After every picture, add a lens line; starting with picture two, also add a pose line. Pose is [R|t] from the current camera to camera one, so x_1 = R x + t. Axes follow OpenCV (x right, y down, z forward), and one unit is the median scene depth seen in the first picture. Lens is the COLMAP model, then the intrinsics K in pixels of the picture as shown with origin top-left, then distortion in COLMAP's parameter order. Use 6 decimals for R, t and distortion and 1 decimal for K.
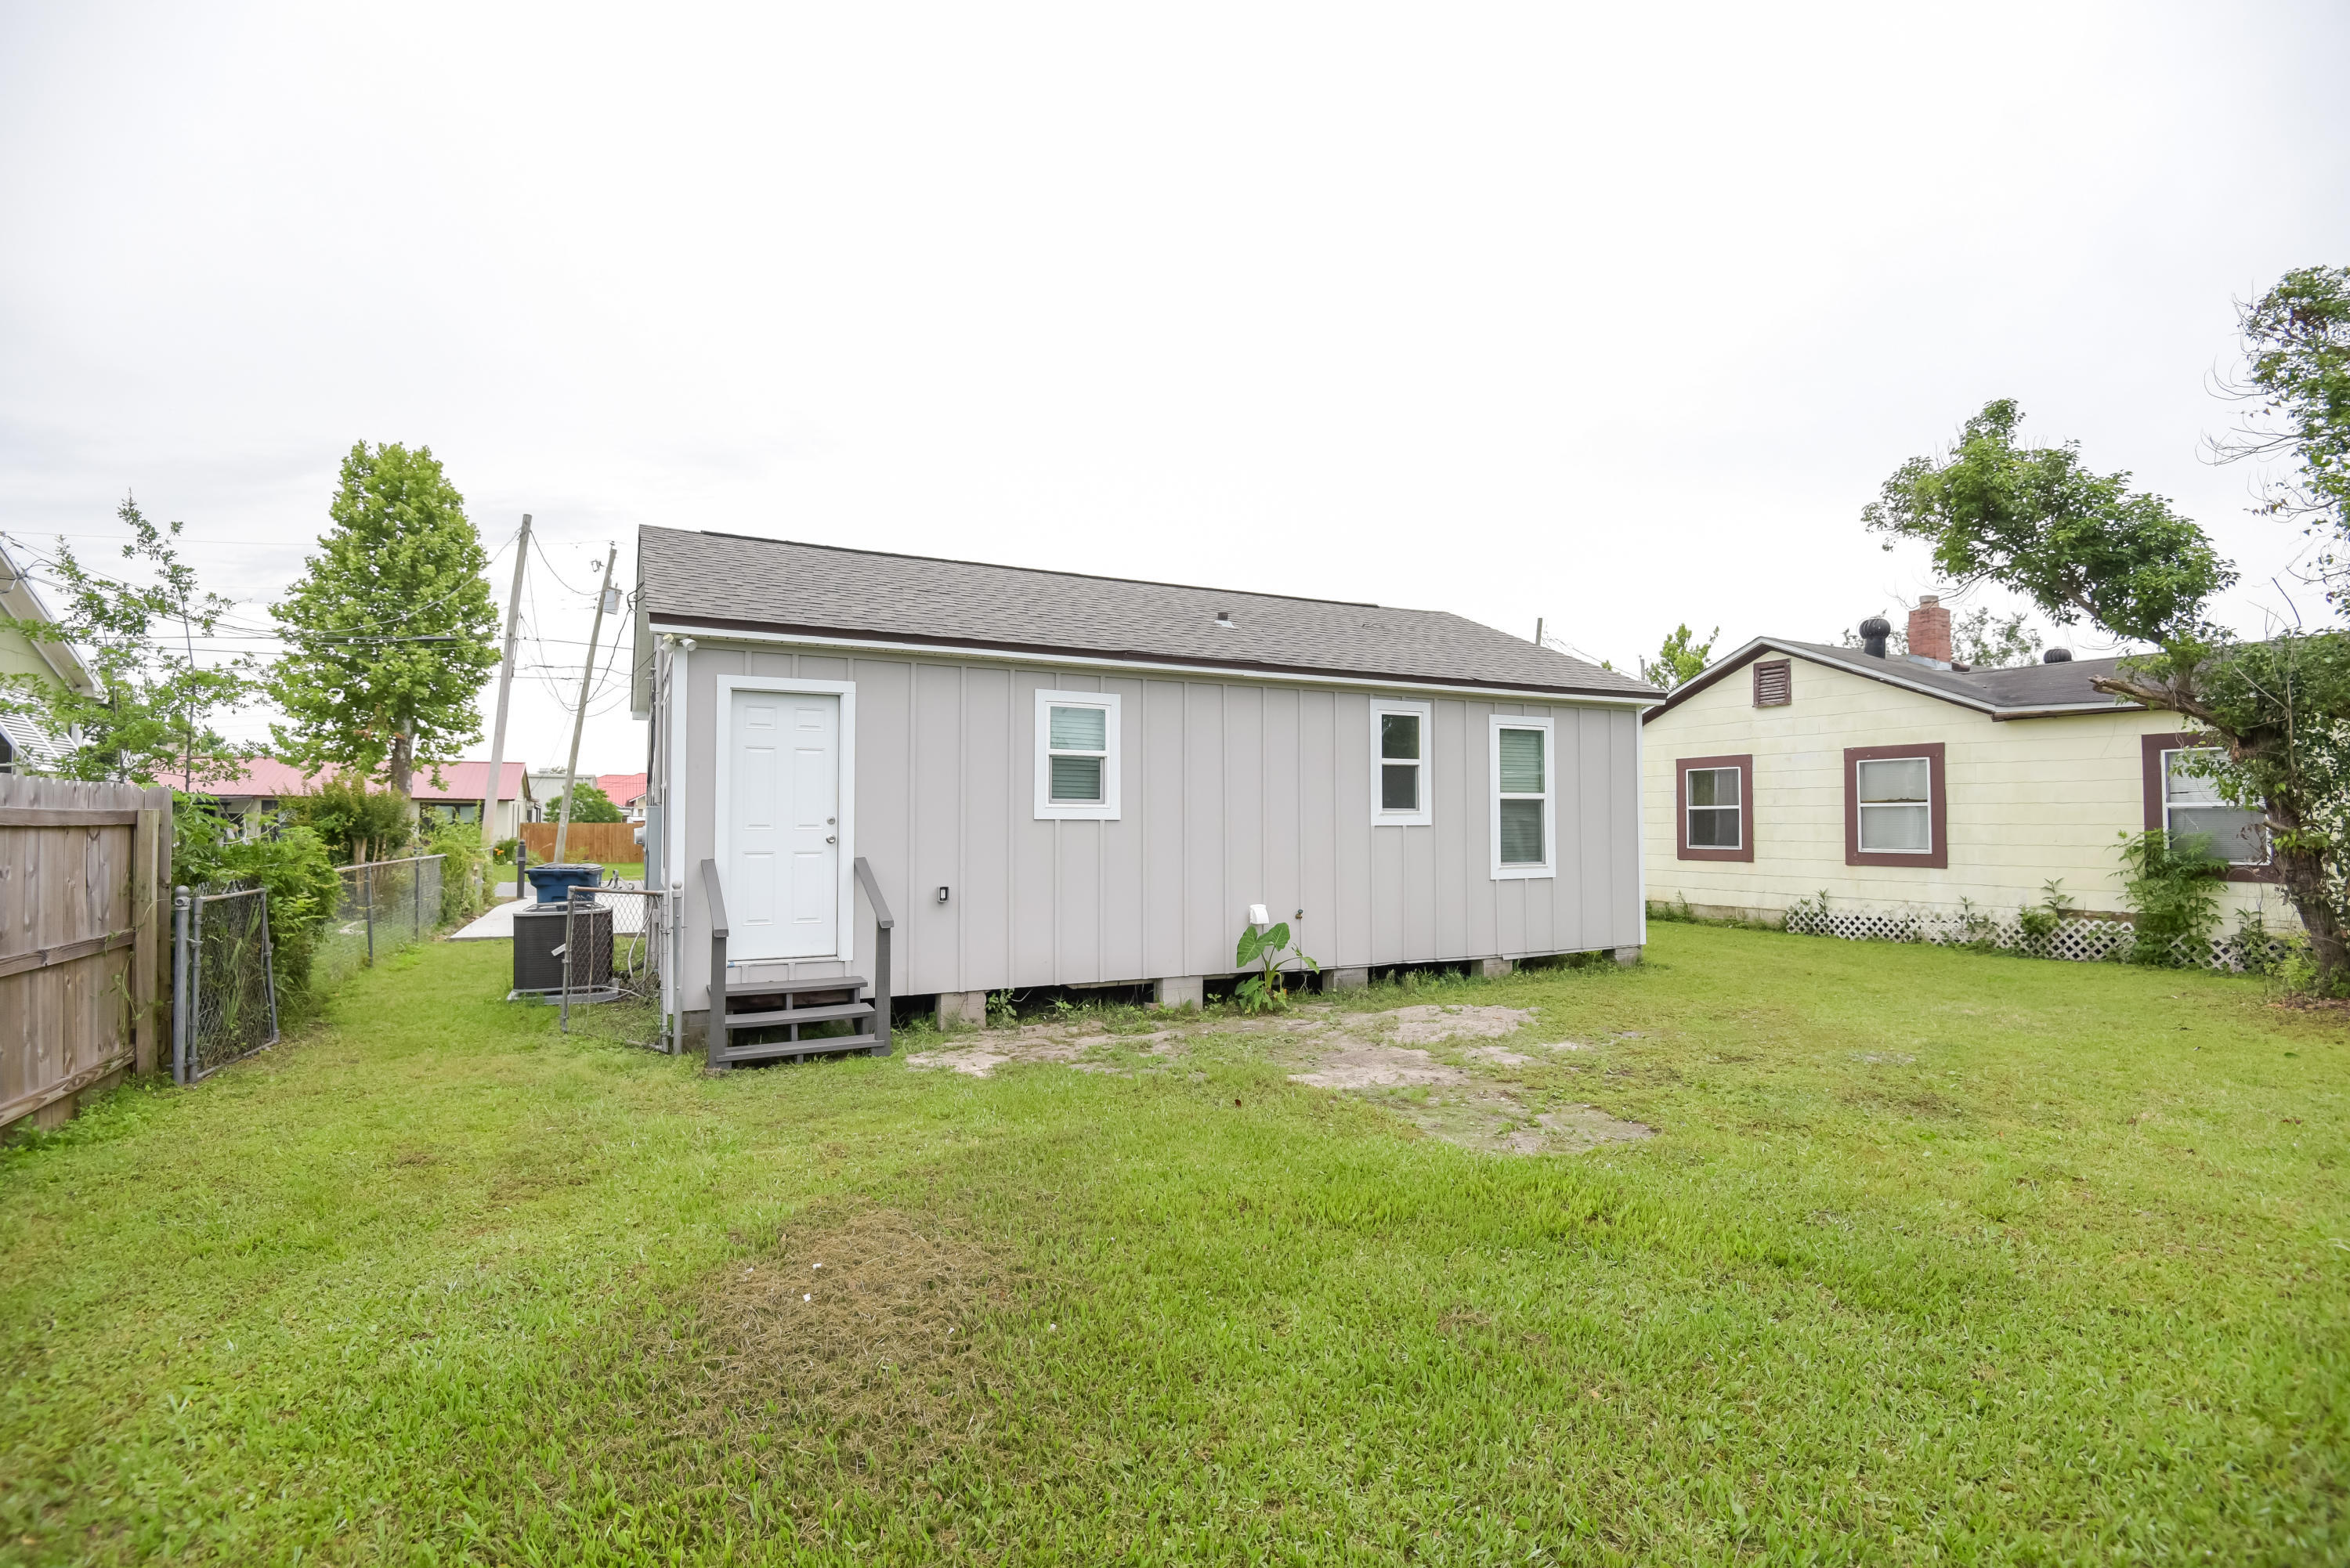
lens RADIAL K [[1088.6, 0, 1173.6], [0, 1088.6, 787.9], [0, 0, 1]] dist [-0.010877, -0.024651]
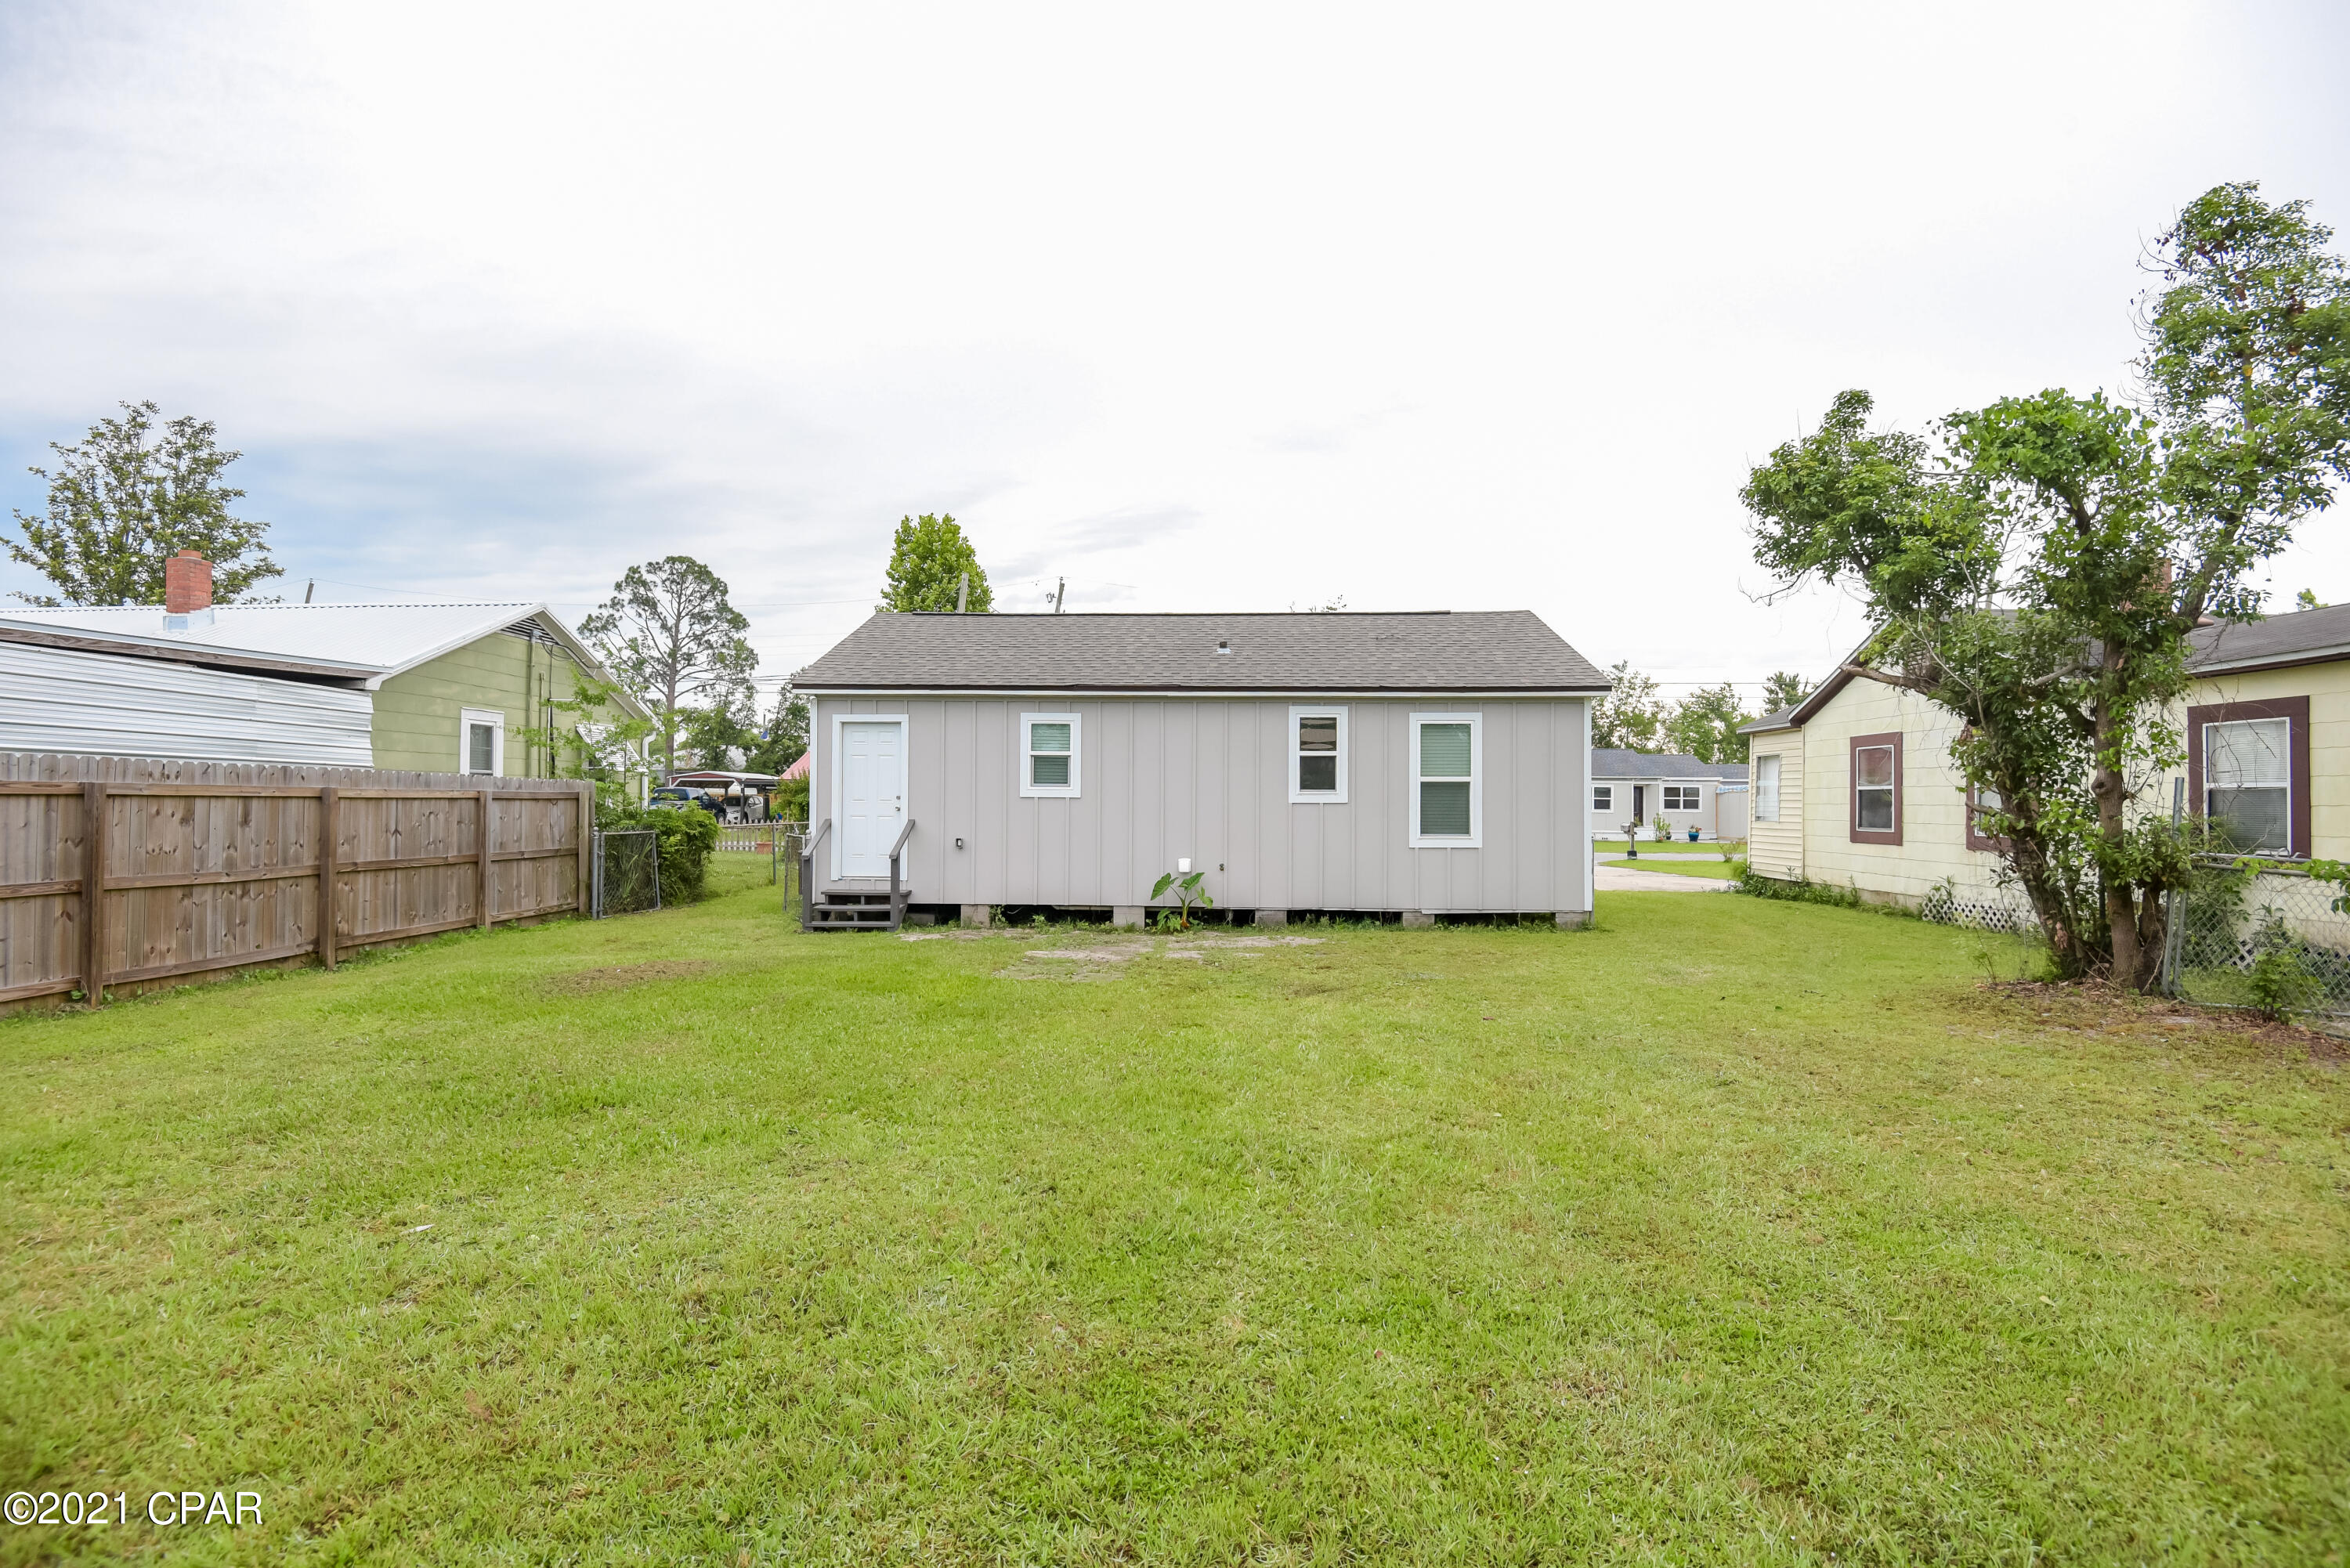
lens RADIAL K [[1101.0, 0, 1165.8], [0, 1101.0, 791.4], [0, 0, 1]] dist [-0.004802, -0.028994]
pose [[0.877013, 0.000682, -0.480466, 0.688396], [0.009979, 0.999757, 0.019635, -0.006620], [0.480363, -0.022015, 0.876794, -0.236510]]
